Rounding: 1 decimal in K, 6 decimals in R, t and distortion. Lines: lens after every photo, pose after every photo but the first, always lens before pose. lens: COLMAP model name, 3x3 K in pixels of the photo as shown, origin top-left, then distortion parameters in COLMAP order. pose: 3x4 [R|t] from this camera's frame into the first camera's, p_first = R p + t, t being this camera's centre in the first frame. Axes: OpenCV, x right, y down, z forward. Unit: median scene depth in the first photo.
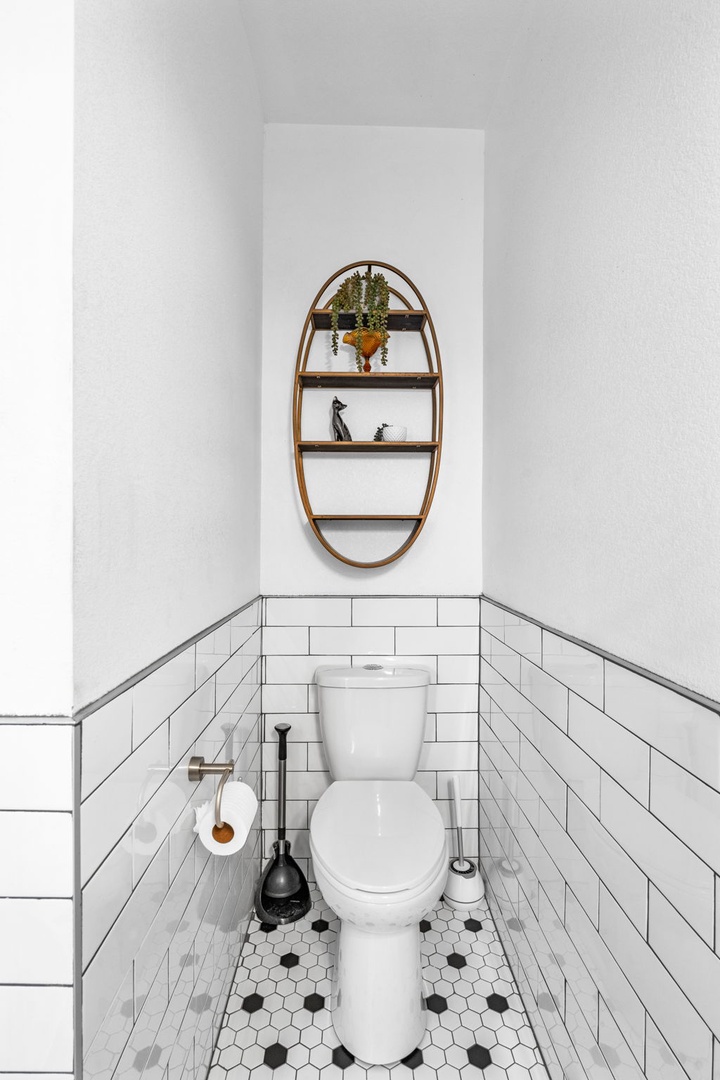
lens RADIAL K [[497.5, 0, 360.7], [0, 497.5, 538.6], [0, 0, 1]] dist [-0.000459, -0.001341]
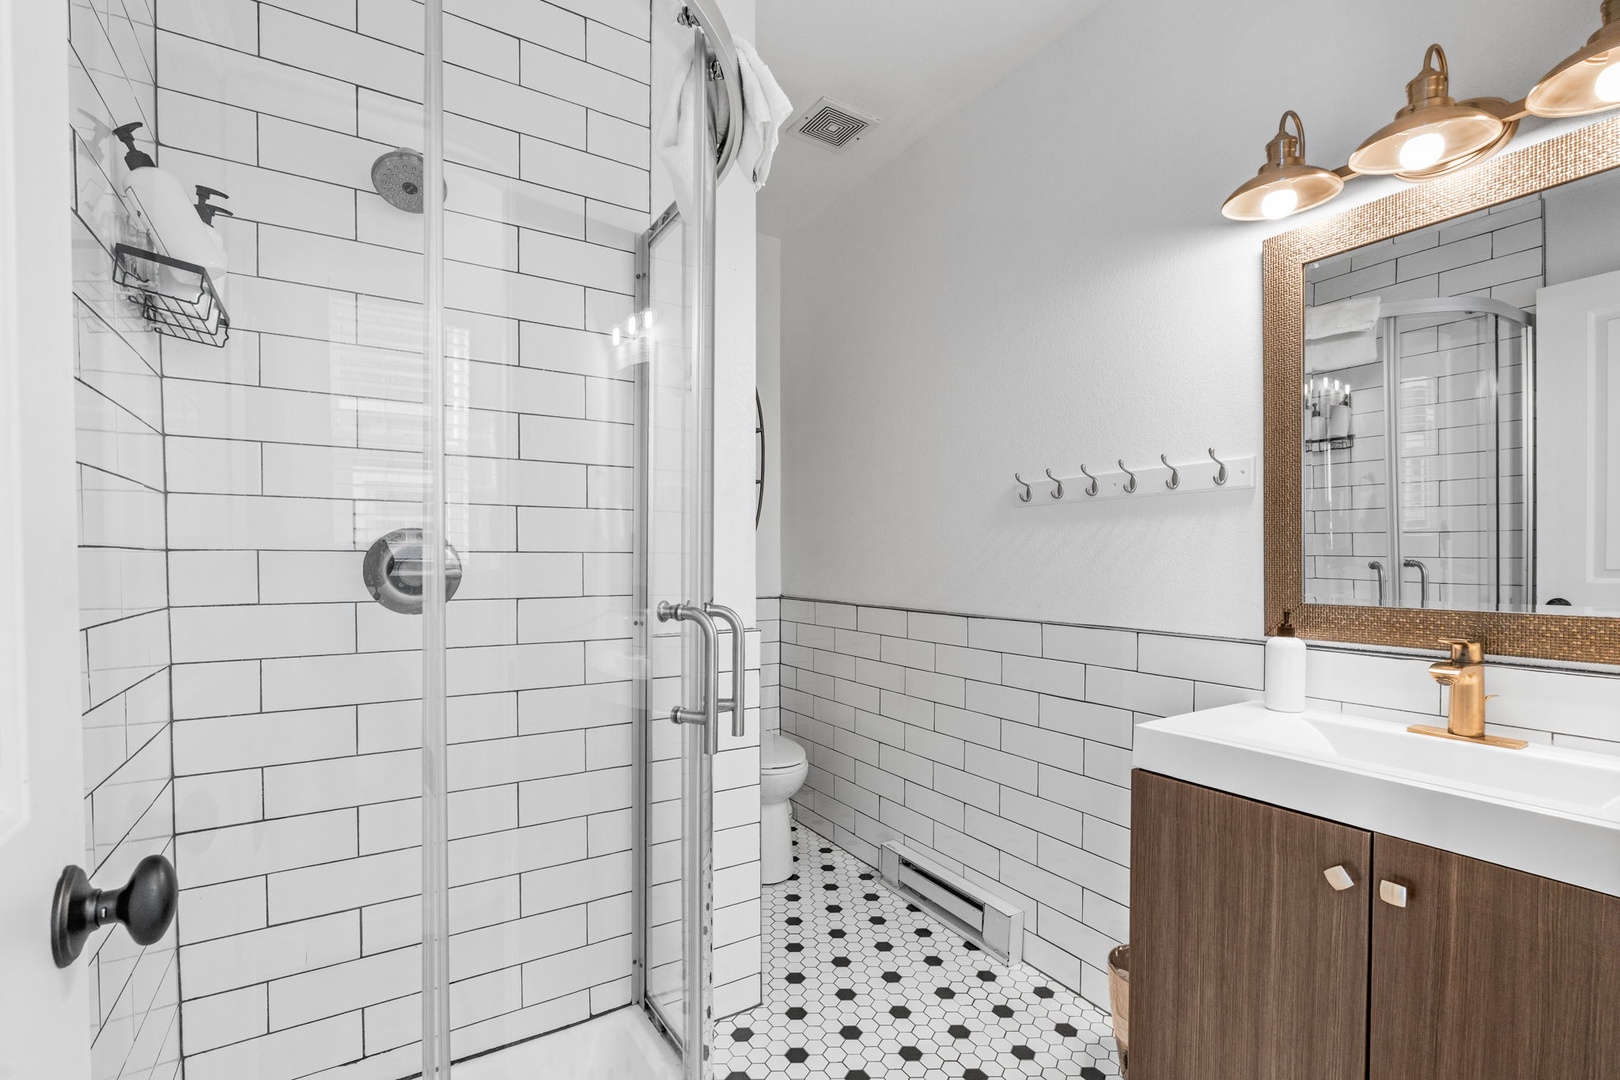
lens RADIAL K [[715.5, 0, 811.0], [0, 715.5, 568.5], [0, 0, 1]] dist [-0.009767, 0.000121]
pose [[0.845968, -0.010072, 0.533139, -0.684976], [-0.002146, 0.999749, 0.022291, 0.001511], [-0.533229, -0.020002, 0.845734, -0.615523]]
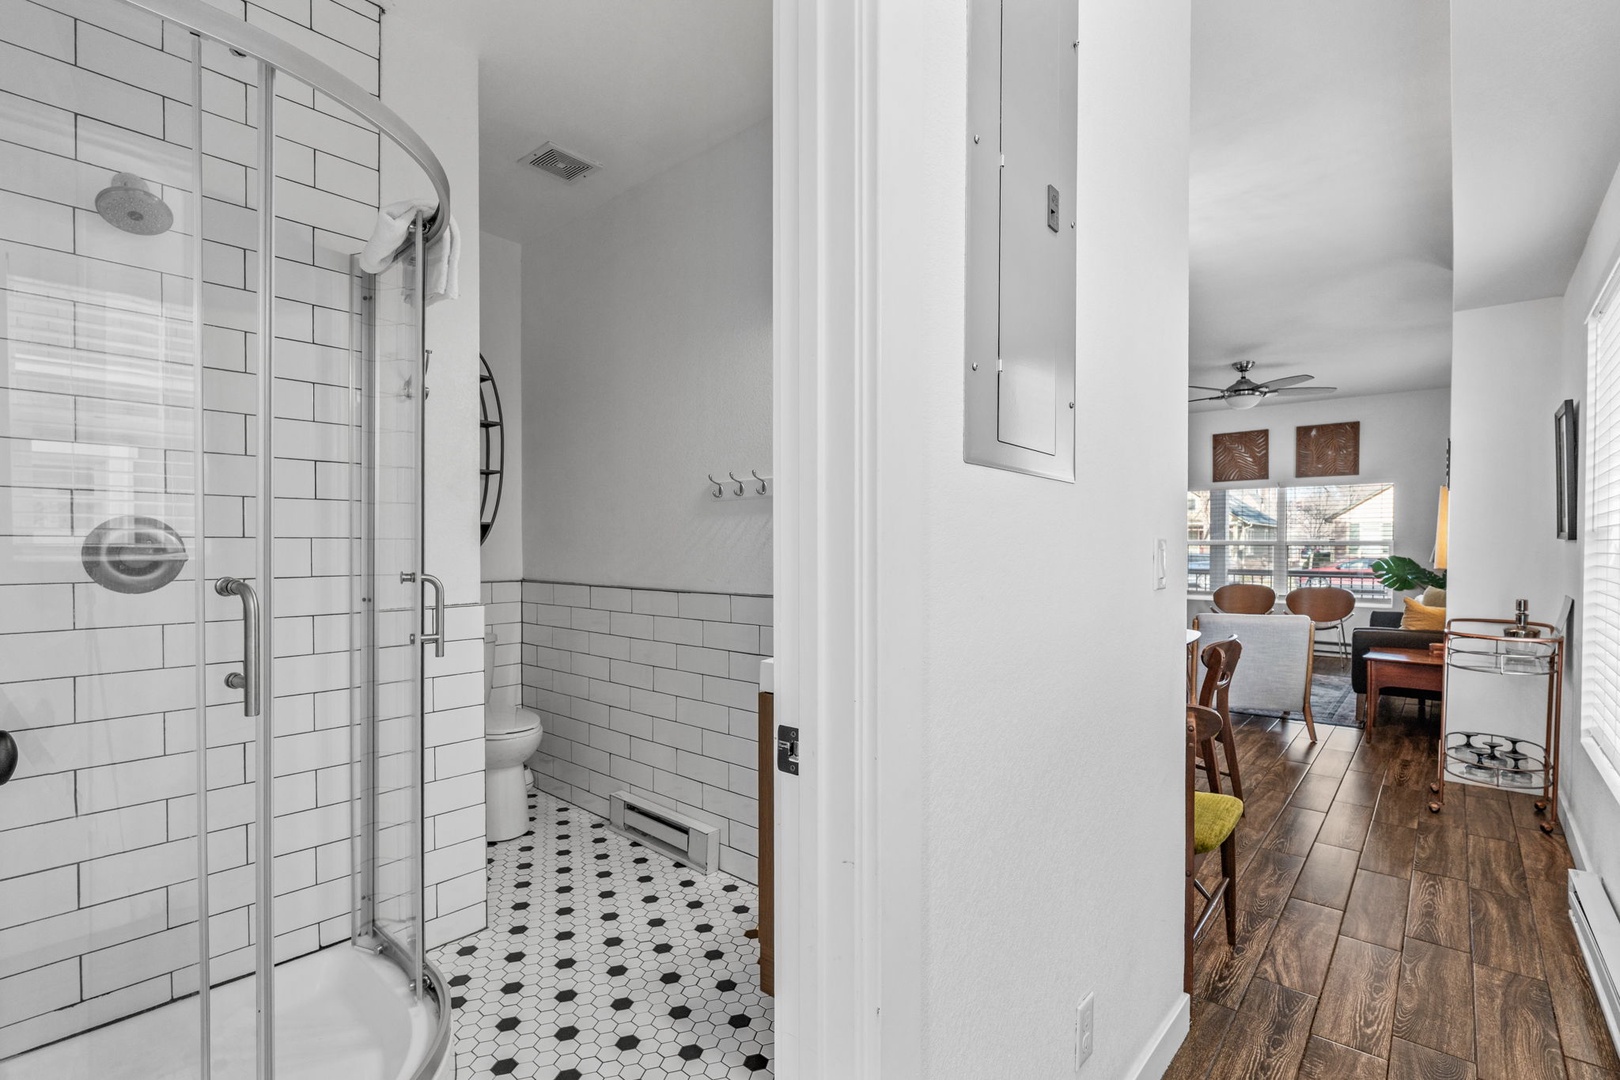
lens RADIAL K [[746.2, 0, 808.4], [0, 746.2, 549.8], [0, 0, 1]] dist [-0.000459, -0.001341]
pose [[0.661572, -0.008607, 0.749832, -0.782090], [-0.002807, 0.999899, 0.013954, 0.001911], [-0.749876, -0.011337, 0.661481, -0.955909]]
